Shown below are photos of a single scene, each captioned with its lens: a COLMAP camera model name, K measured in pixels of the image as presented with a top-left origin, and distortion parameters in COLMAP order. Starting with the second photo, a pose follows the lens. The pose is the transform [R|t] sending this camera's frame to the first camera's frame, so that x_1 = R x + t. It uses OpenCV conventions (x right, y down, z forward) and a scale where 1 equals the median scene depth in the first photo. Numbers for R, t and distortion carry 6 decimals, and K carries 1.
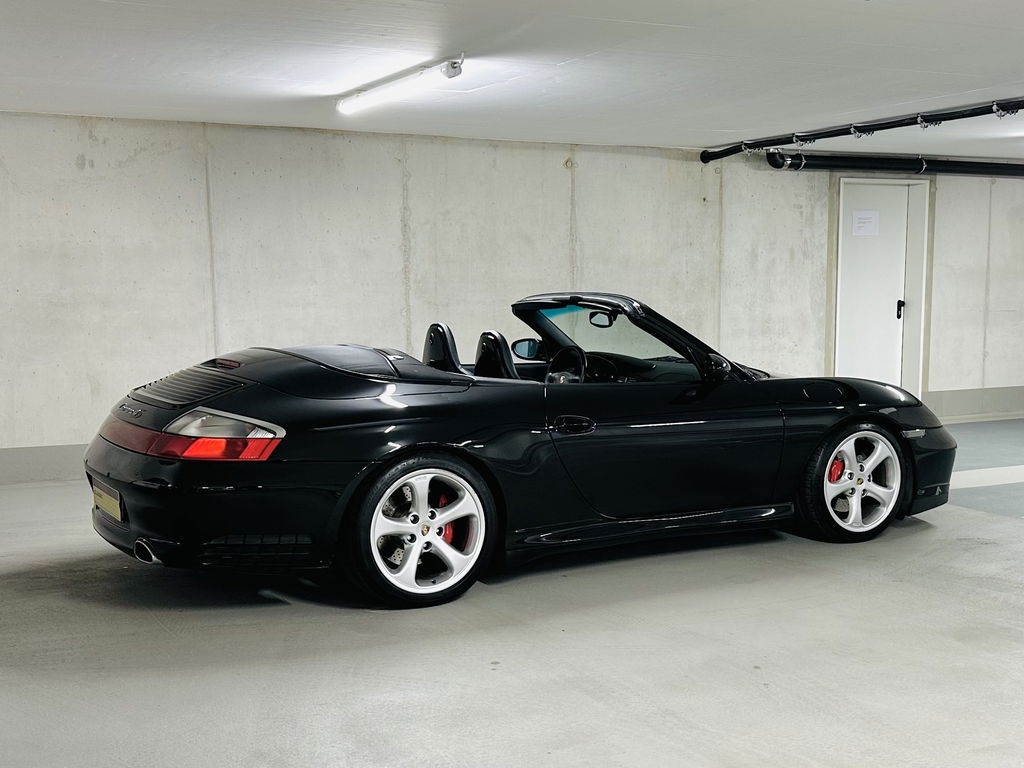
lens RADIAL K [[1292.0, 0, 550.8], [0, 1292.0, 467.3], [0, 0, 1]] dist [0.187388, -0.392507]
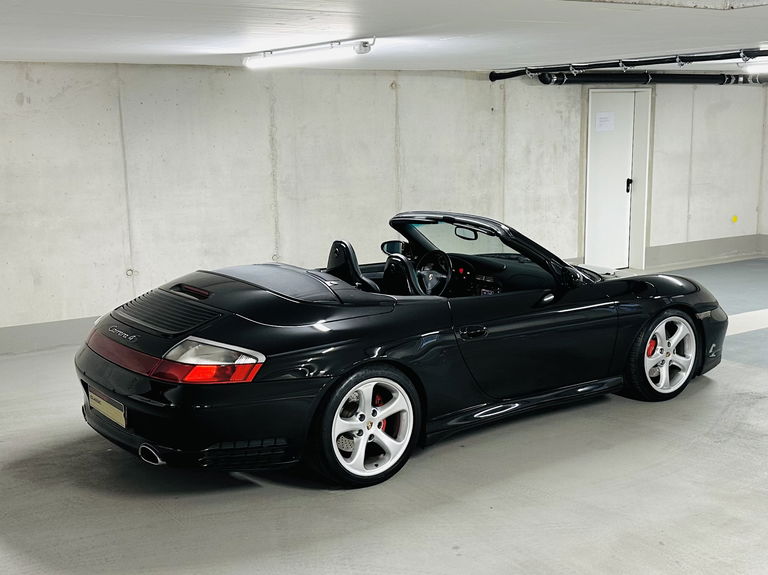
lens RADIAL K [[963.6, 0, 381.8], [0, 963.6, 311.7], [0, 0, 1]] dist [0.172234, -0.329618]
pose [[0.995561, -0.030073, 0.089189, -0.093120], [0.025502, 0.998324, 0.051953, -0.062348], [-0.090602, -0.049448, 0.994659, 0.037532]]
